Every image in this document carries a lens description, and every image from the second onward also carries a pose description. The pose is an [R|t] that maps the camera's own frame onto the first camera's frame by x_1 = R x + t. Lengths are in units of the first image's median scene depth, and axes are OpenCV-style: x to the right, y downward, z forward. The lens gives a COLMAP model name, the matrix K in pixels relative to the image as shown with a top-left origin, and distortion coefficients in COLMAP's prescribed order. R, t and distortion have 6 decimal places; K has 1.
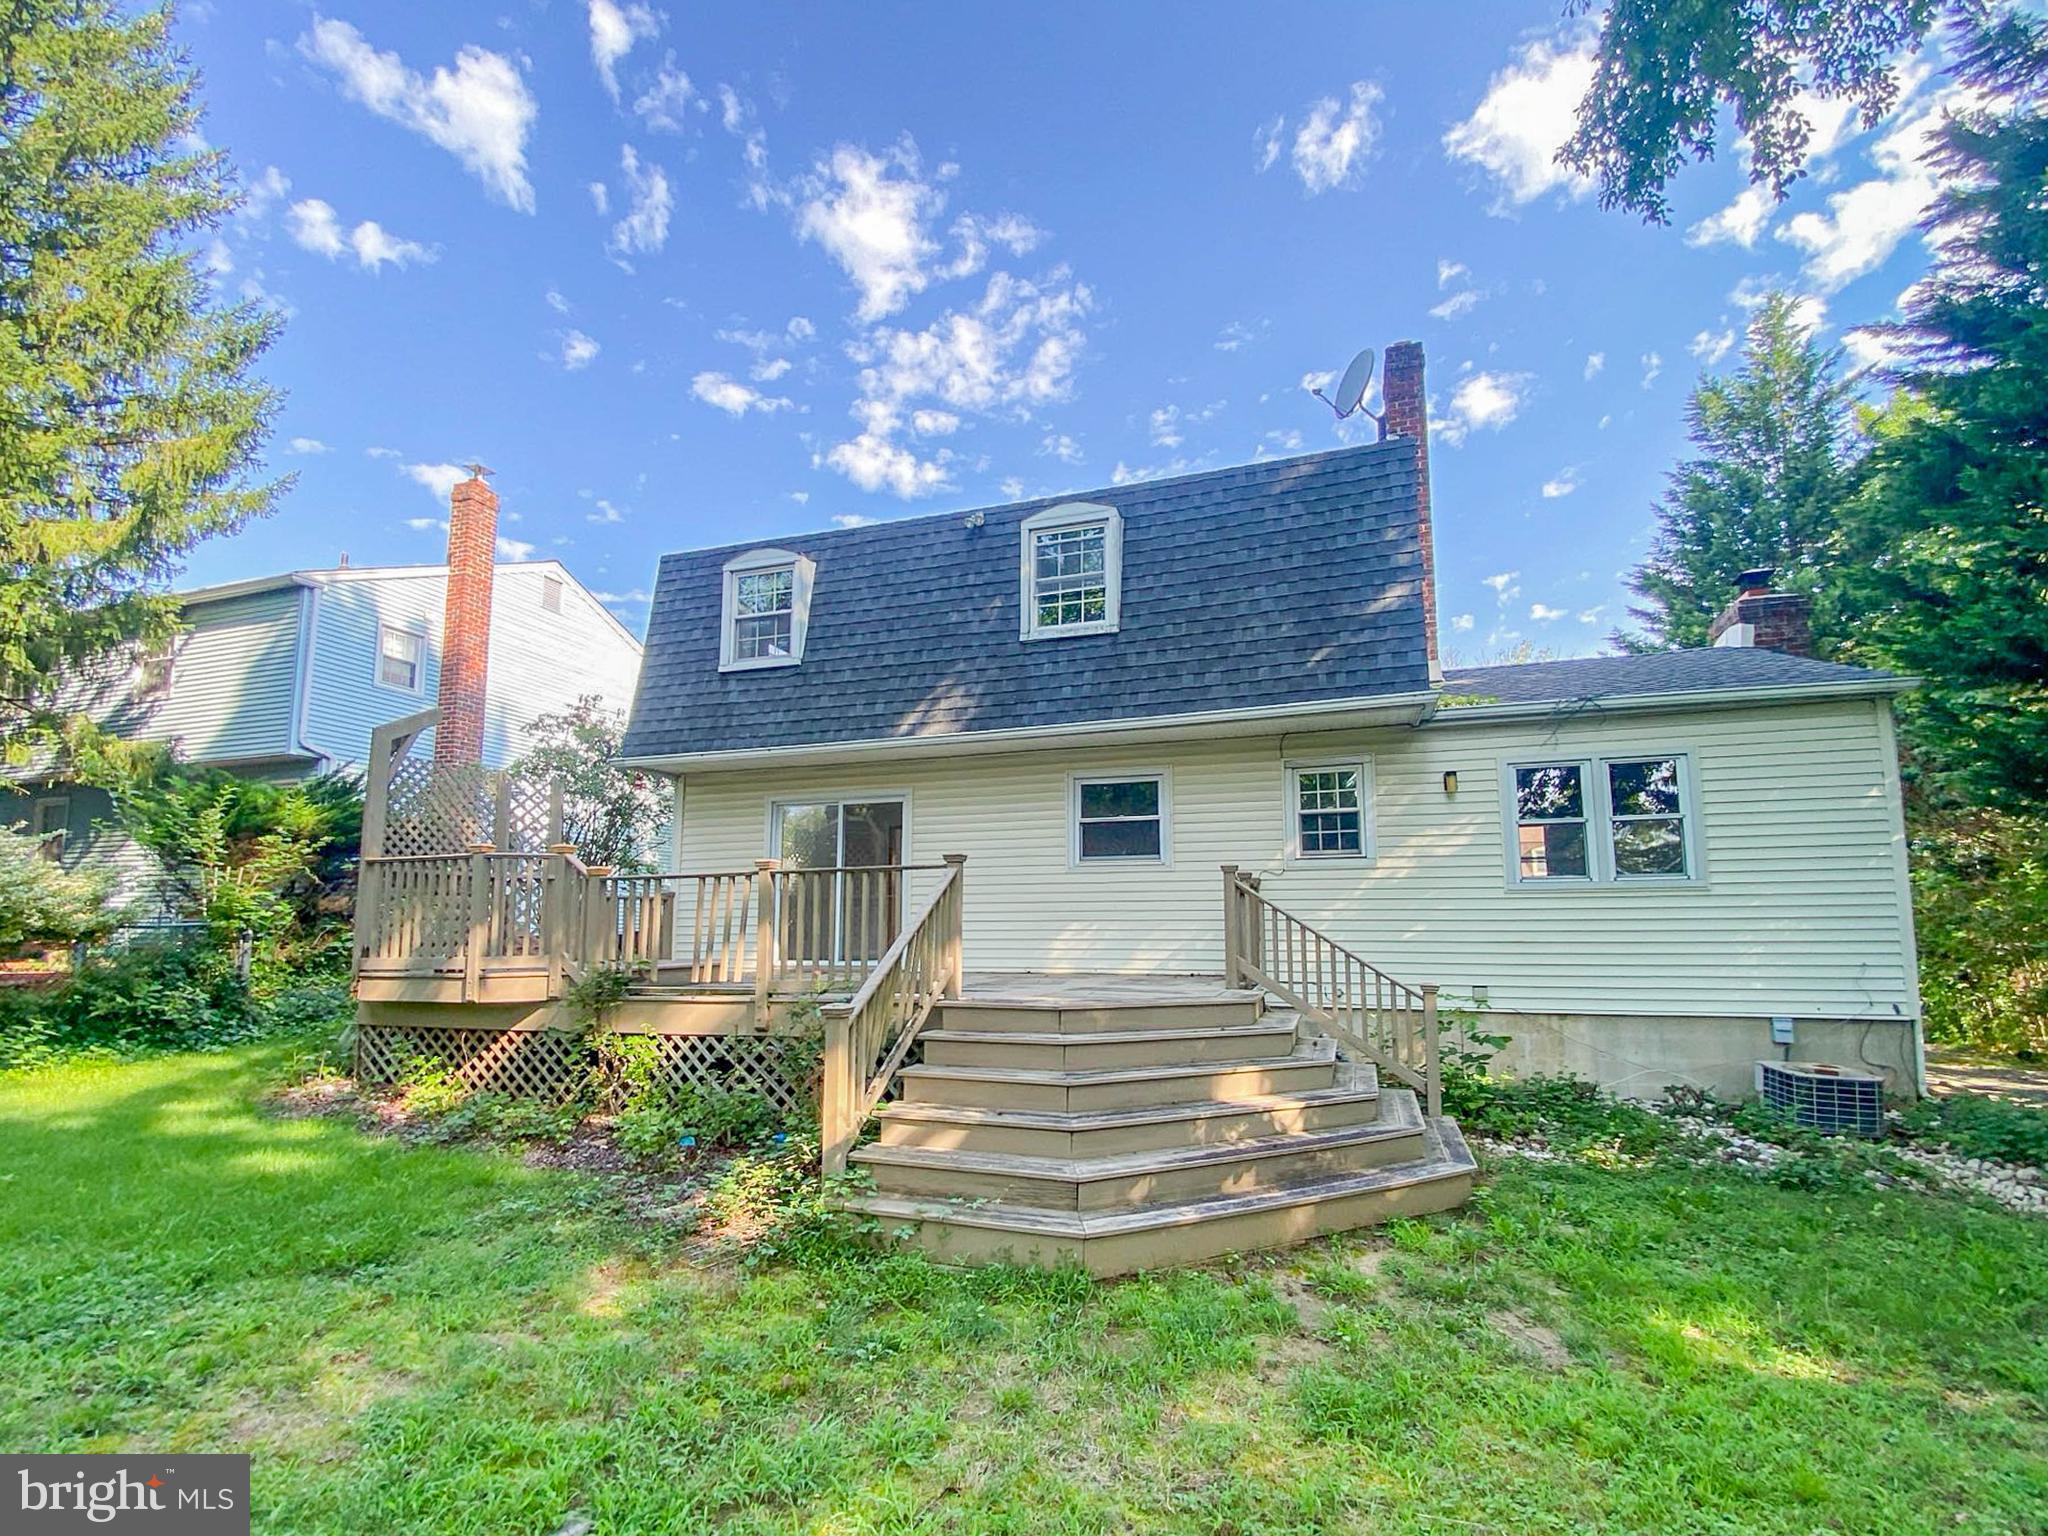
lens RADIAL K [[908.4, 0, 1044.2], [0, 908.4, 846.0], [0, 0, 1]] dist [-0.009989, -0.004654]
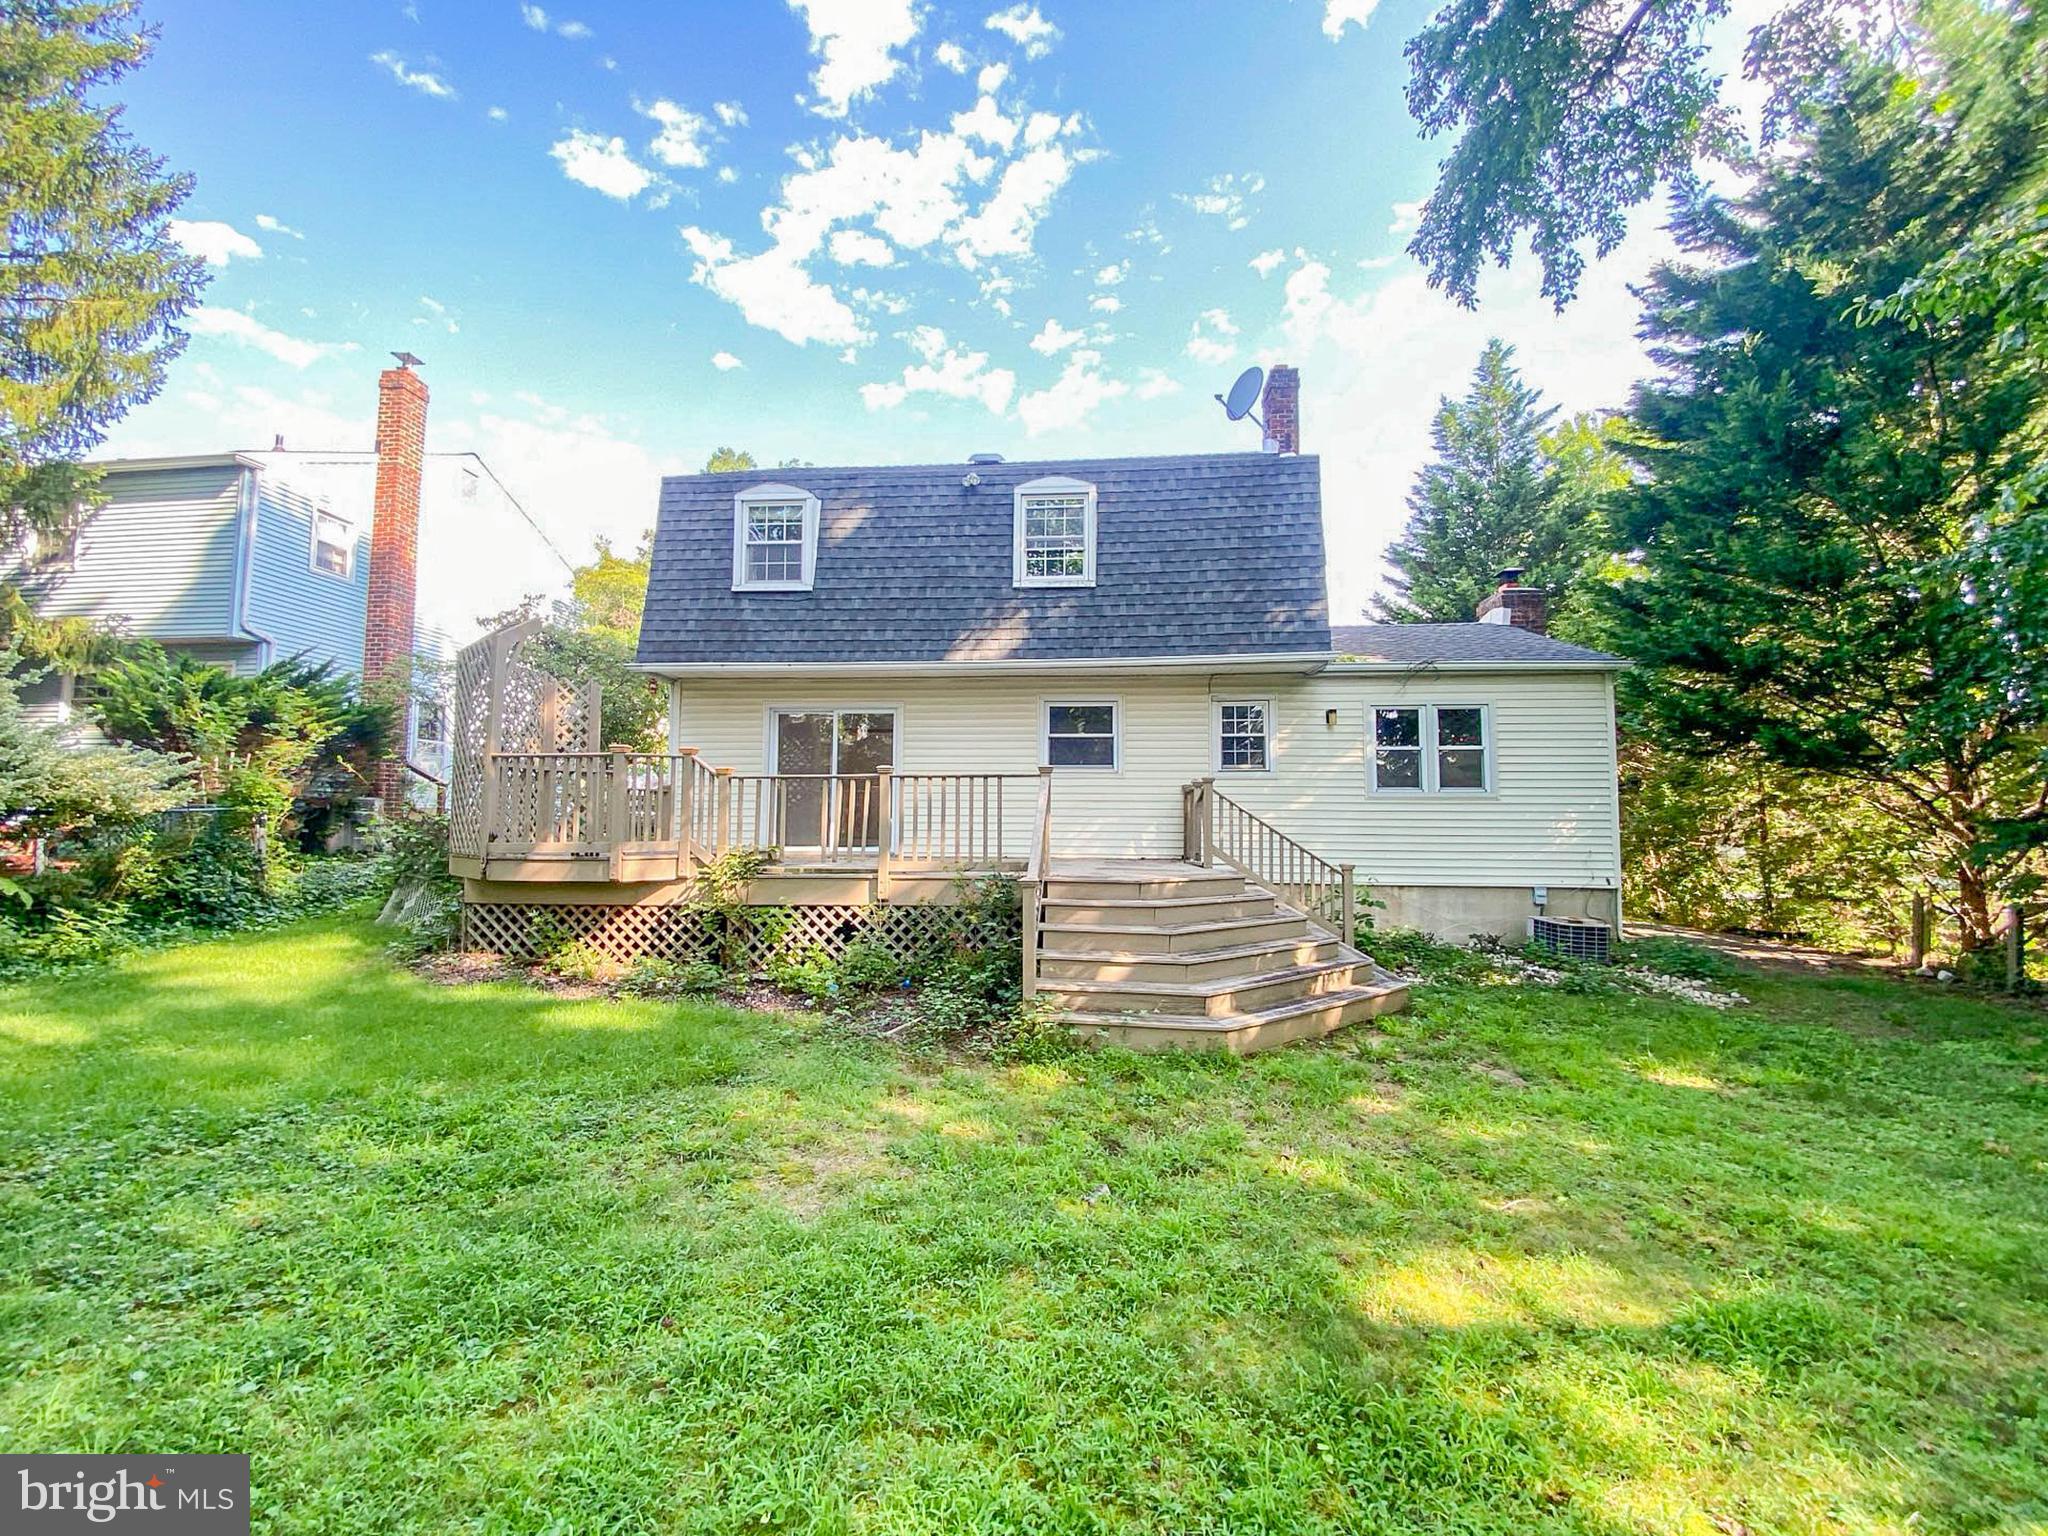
lens RADIAL K [[832.2, 0, 1024.9], [0, 832.2, 776.8], [0, 0, 1]] dist [-0.013568, -0.001525]
pose [[0.974605, 0.022637, 0.222785, -0.257845], [-0.030880, 0.998959, 0.033587, -0.008533], [-0.221792, -0.039614, 0.974289, -0.105259]]
